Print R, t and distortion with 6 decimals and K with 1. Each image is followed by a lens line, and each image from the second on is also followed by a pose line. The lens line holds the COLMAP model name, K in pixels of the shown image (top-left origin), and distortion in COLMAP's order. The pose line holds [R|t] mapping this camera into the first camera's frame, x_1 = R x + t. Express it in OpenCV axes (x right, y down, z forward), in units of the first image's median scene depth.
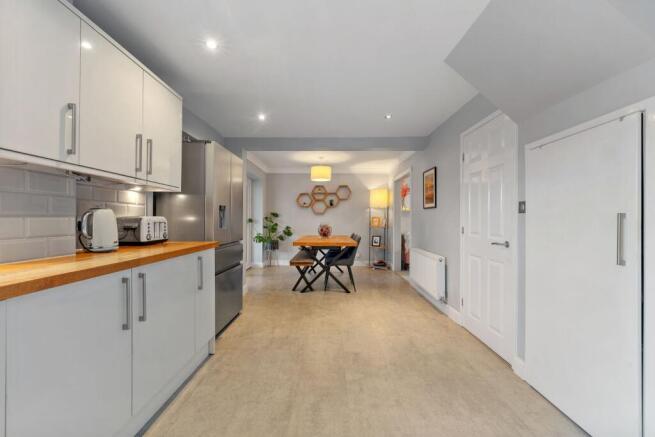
lens RADIAL K [[275.6, 0, 327.5], [0, 275.6, 218.5], [0, 0, 1]] dist [0.000188, 0.000113]
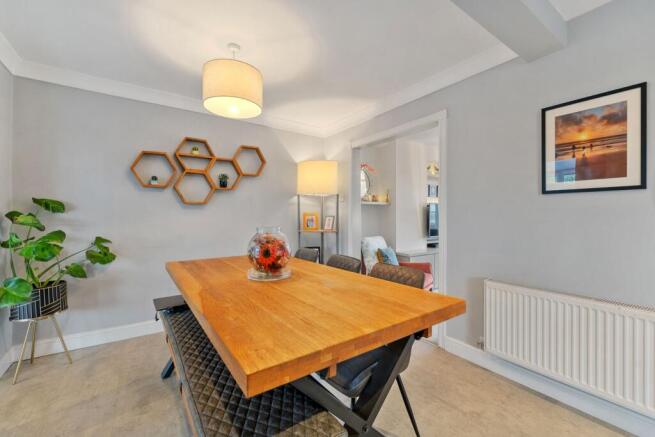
lens RADIAL K [[275.6, 0, 327.5], [0, 275.6, 218.5], [0, 0, 1]] dist [0.000188, 0.000113]
pose [[0.814800, -0.006283, 0.579708, -0.110656], [-0.000502, 0.999933, 0.011544, -0.000725], [-0.579742, -0.009697, 0.814742, 0.530227]]
